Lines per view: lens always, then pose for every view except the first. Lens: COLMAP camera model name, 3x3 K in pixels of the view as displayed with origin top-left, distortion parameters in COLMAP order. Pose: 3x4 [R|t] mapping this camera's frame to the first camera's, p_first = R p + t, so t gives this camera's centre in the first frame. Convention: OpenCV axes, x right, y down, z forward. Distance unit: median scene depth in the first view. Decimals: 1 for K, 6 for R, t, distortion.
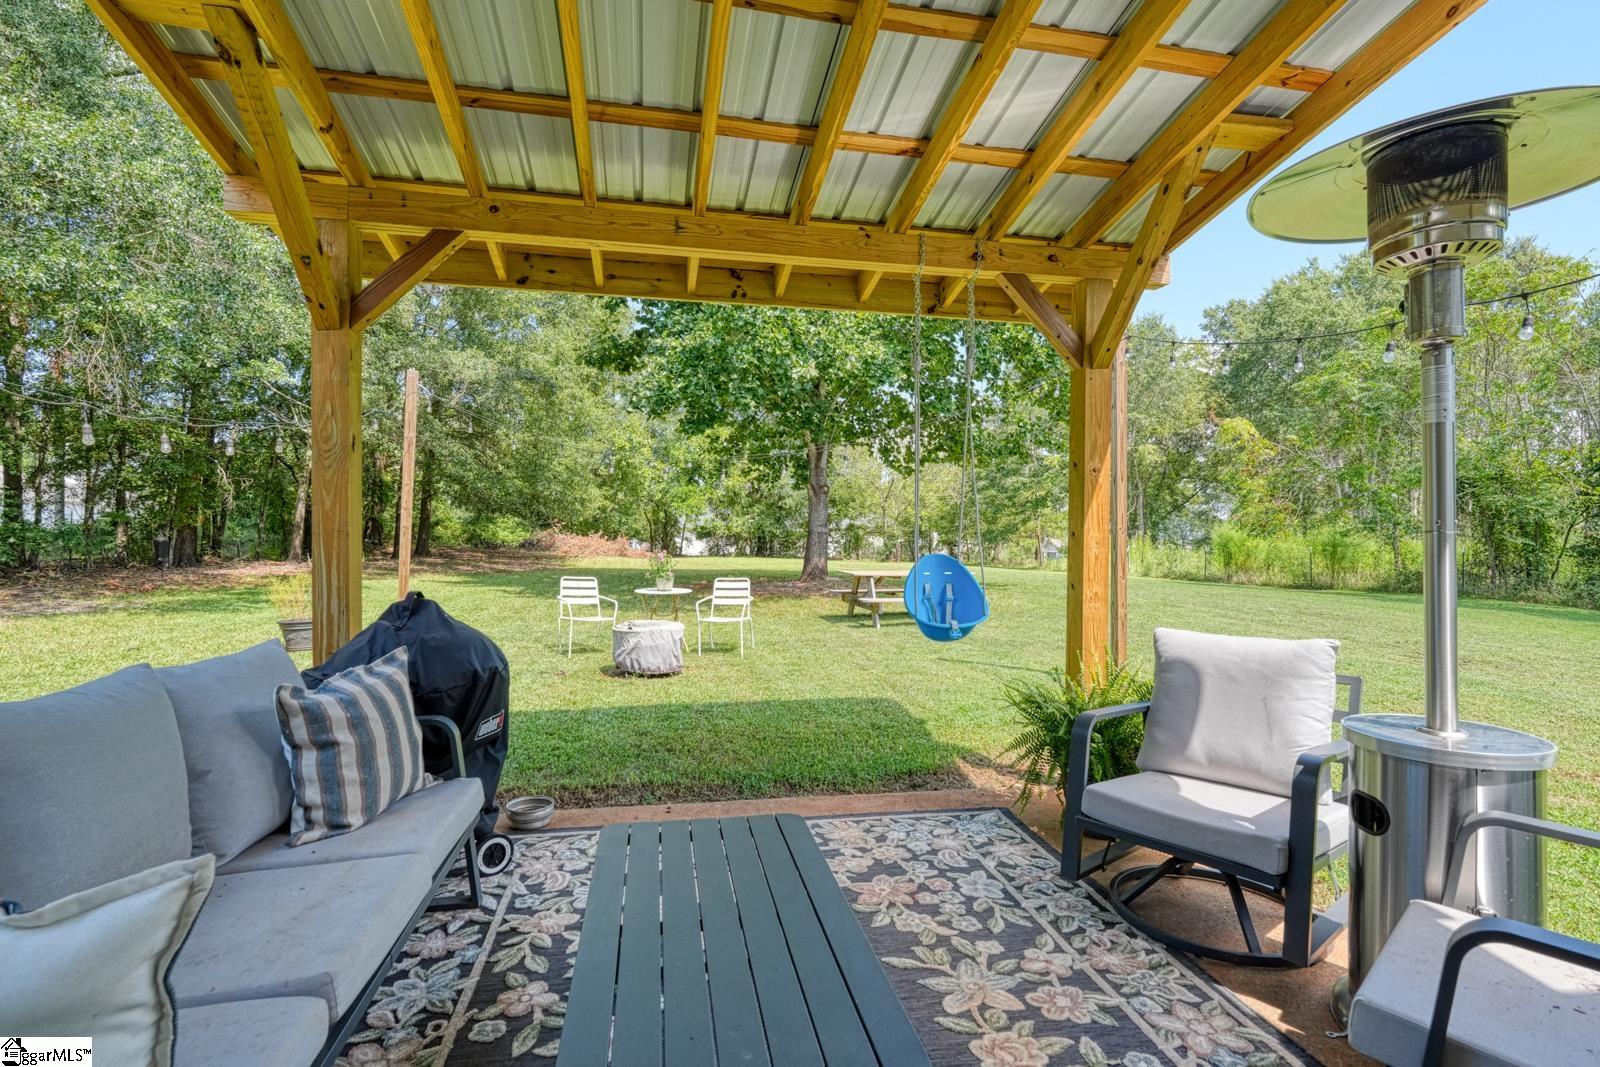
lens RADIAL K [[790.6, 0, 800.0], [0, 790.6, 533.5], [0, 0, 1]] dist [0.002064, 0.000038]
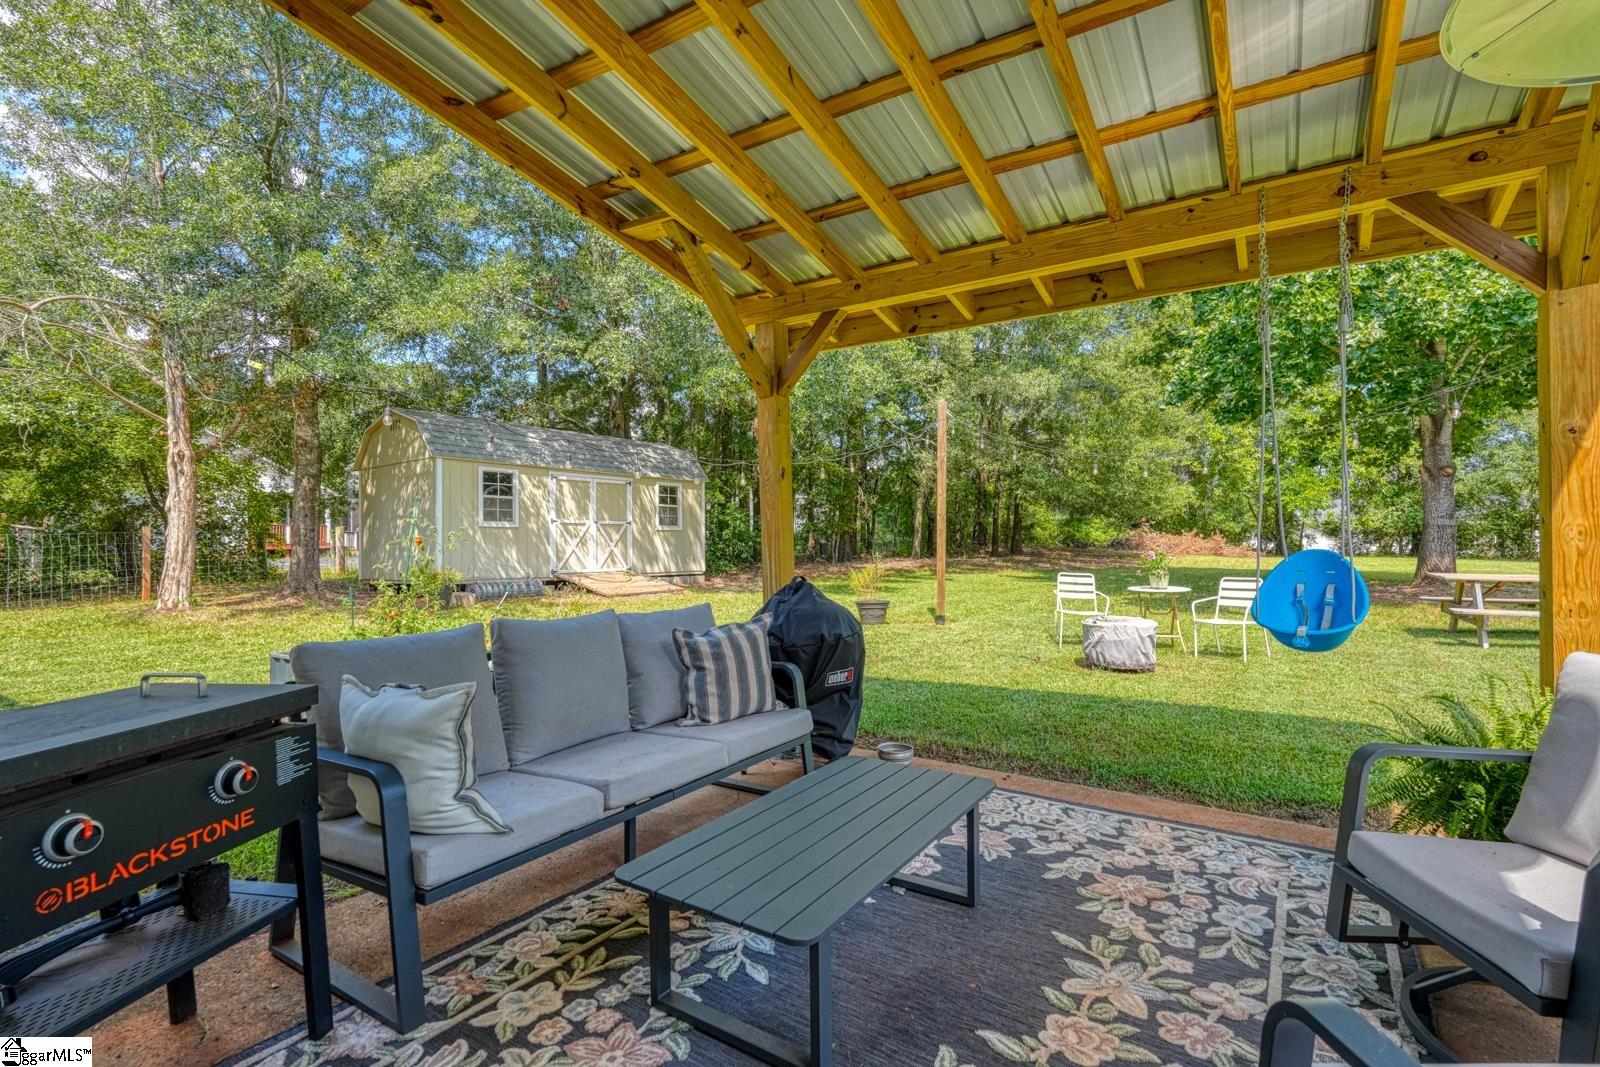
lens RADIAL K [[748.5, 0, 800.0], [0, 748.5, 533.5], [0, 0, 1]] dist [0.003549, 0.000443]
pose [[0.721171, -0.017311, -0.692541, 0.189661], [0.016899, 0.999830, -0.007395, 0.003223], [0.692551, -0.006370, 0.721341, 0.017208]]
